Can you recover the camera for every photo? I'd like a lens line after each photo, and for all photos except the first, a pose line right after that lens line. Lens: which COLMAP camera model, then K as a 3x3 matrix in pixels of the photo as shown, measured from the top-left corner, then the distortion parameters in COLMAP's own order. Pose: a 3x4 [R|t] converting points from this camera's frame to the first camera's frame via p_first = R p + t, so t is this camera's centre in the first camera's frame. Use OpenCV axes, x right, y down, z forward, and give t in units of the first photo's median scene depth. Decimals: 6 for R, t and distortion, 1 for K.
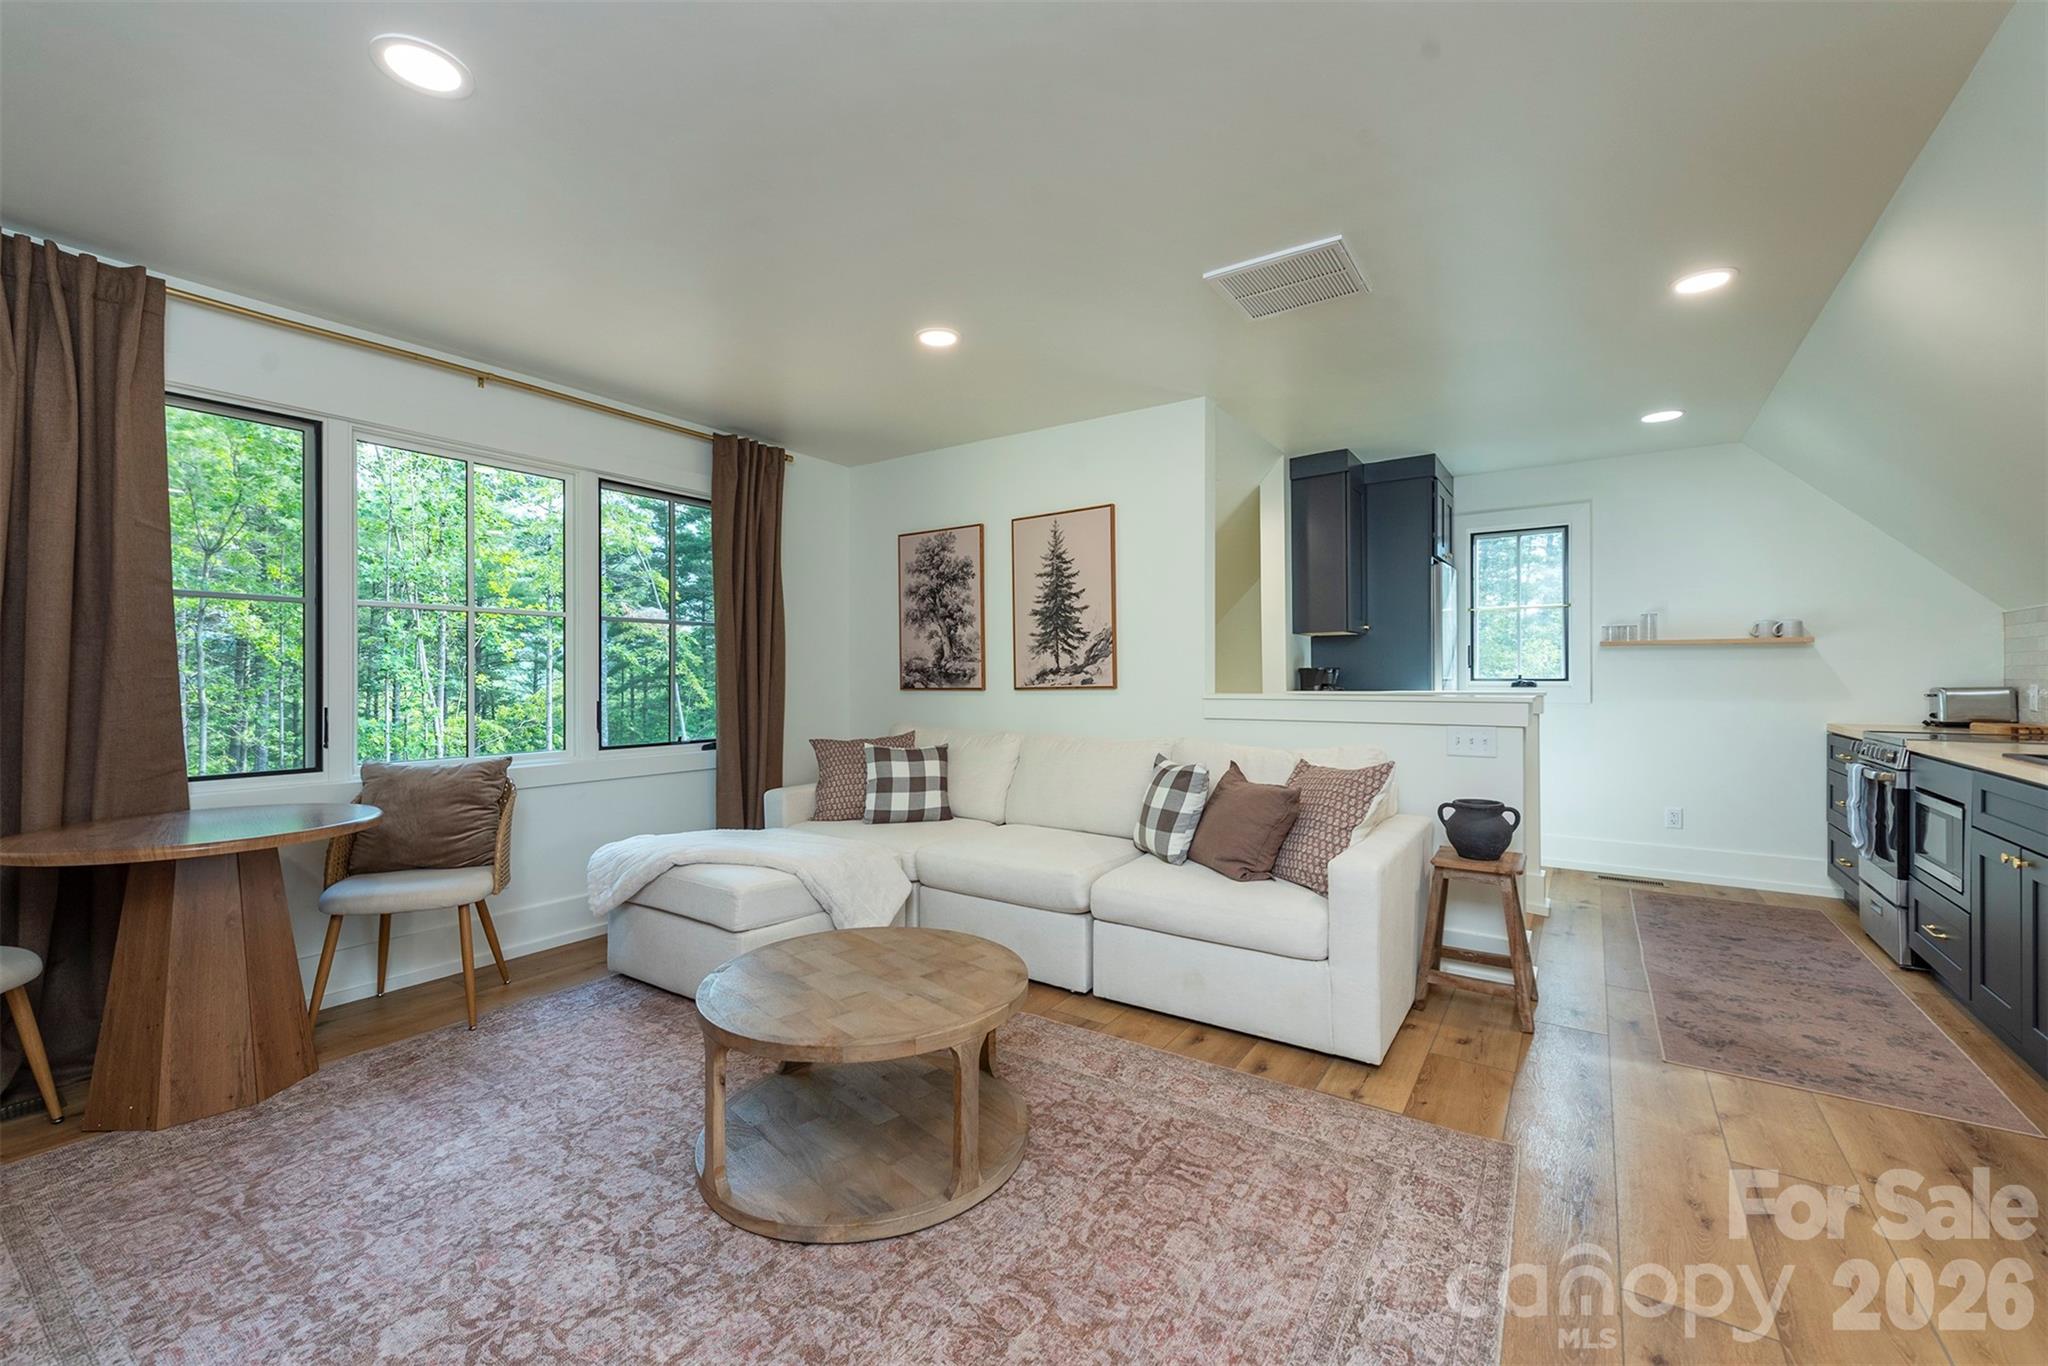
lens RADIAL K [[826.7, 0, 1016.2], [0, 826.7, 675.5], [0, 0, 1]] dist [0.014151, -0.005698]
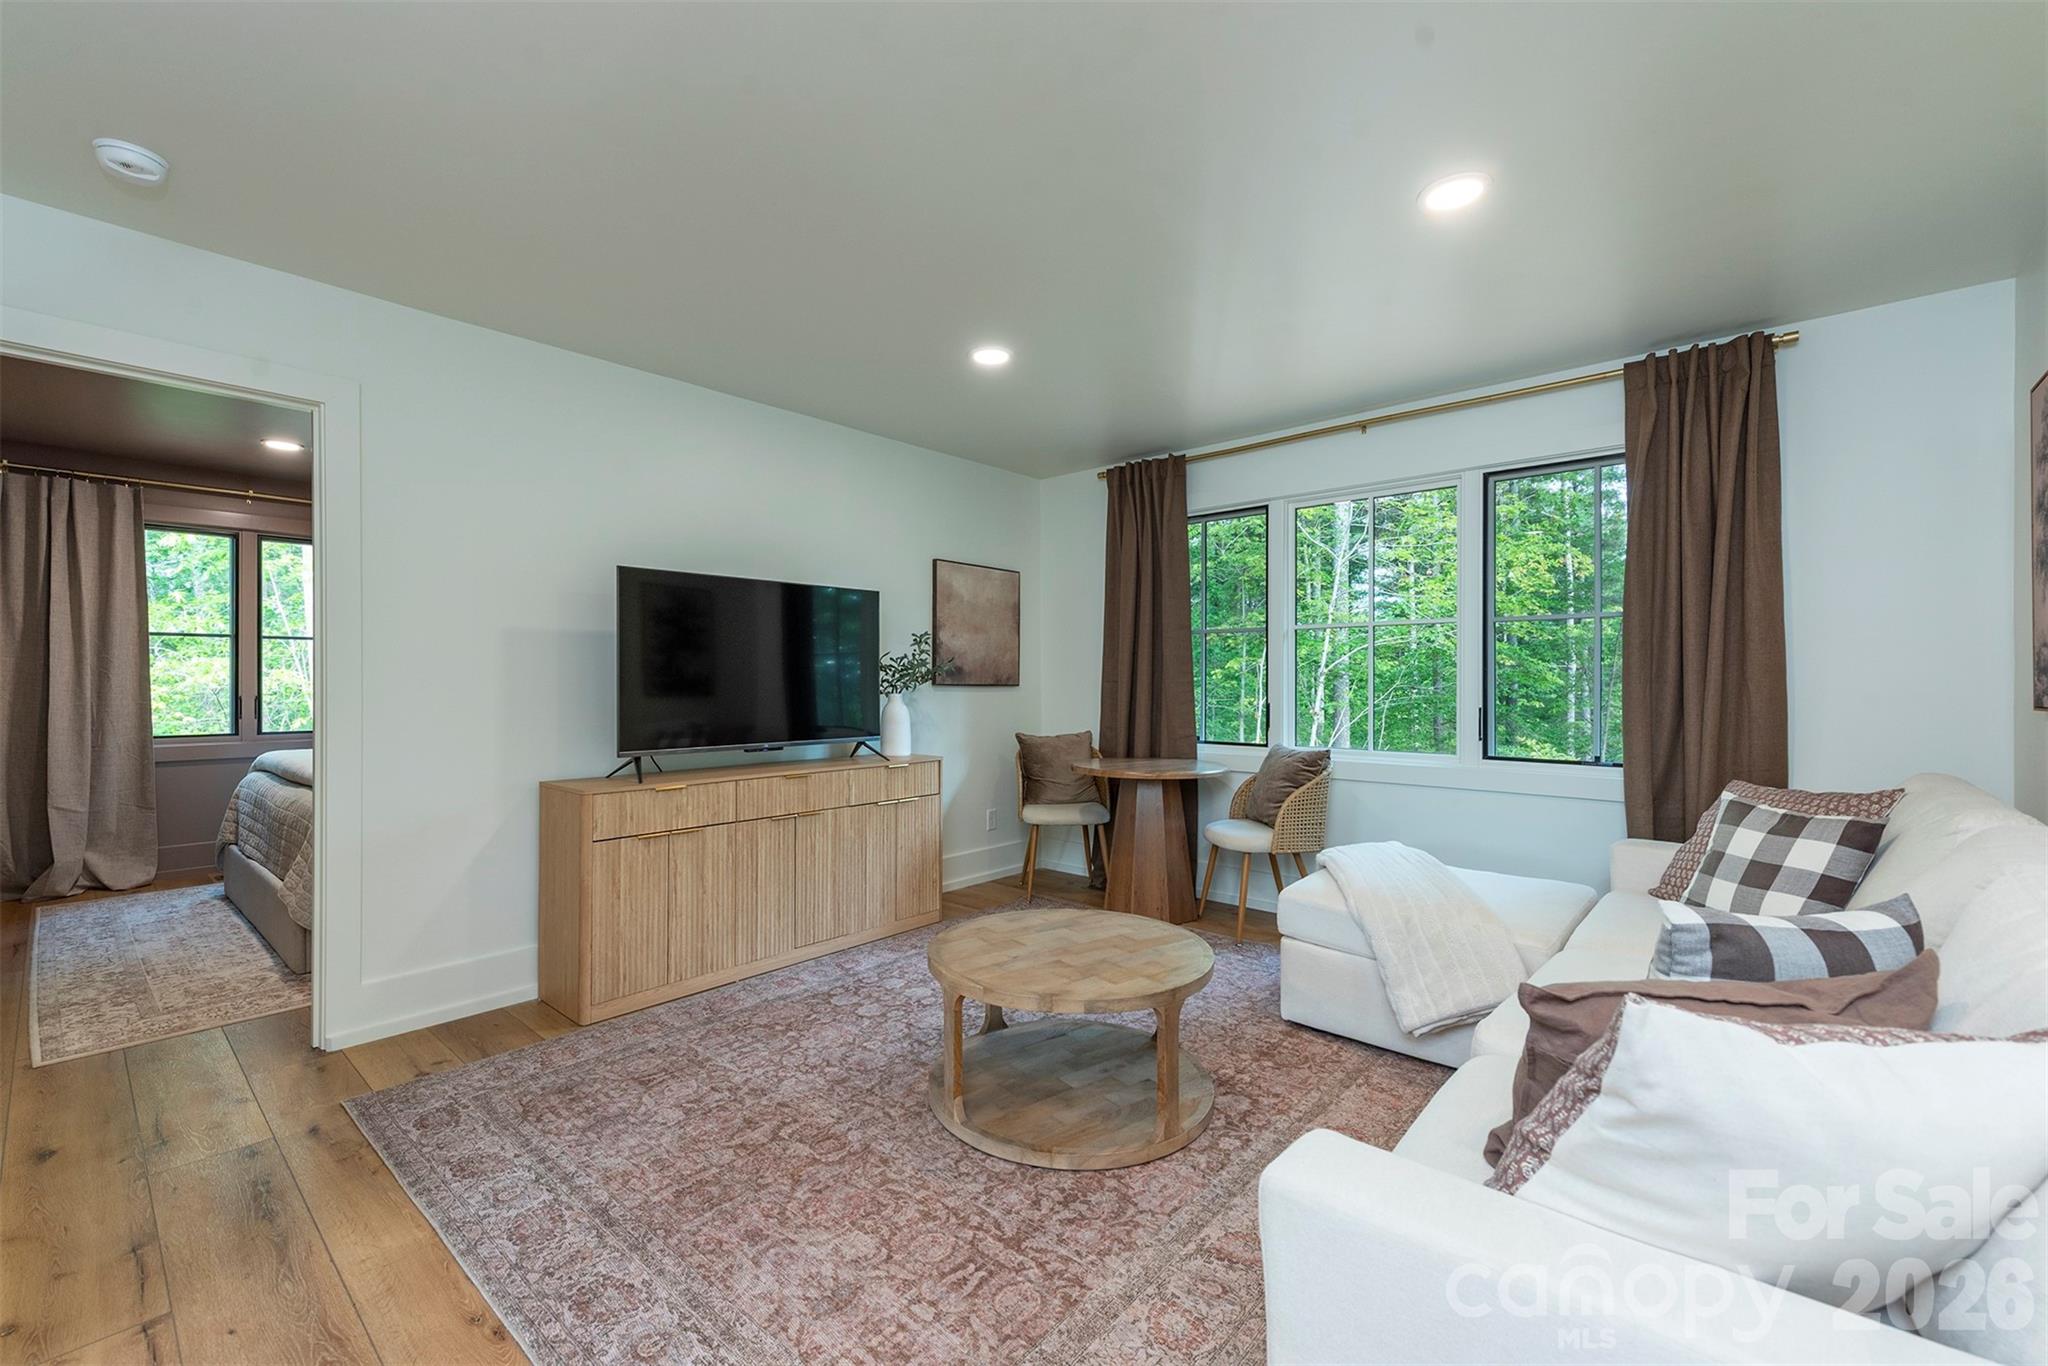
lens RADIAL K [[859.8, 0, 1024.0], [0, 859.8, 683.0], [0, 0, 1]] dist [0.015426, -0.005134]
pose [[-0.124741, 0.004101, -0.992181, 0.520681], [0.001116, 0.999991, 0.003993, -0.001553], [0.992189, -0.000609, -0.124745, 0.569913]]
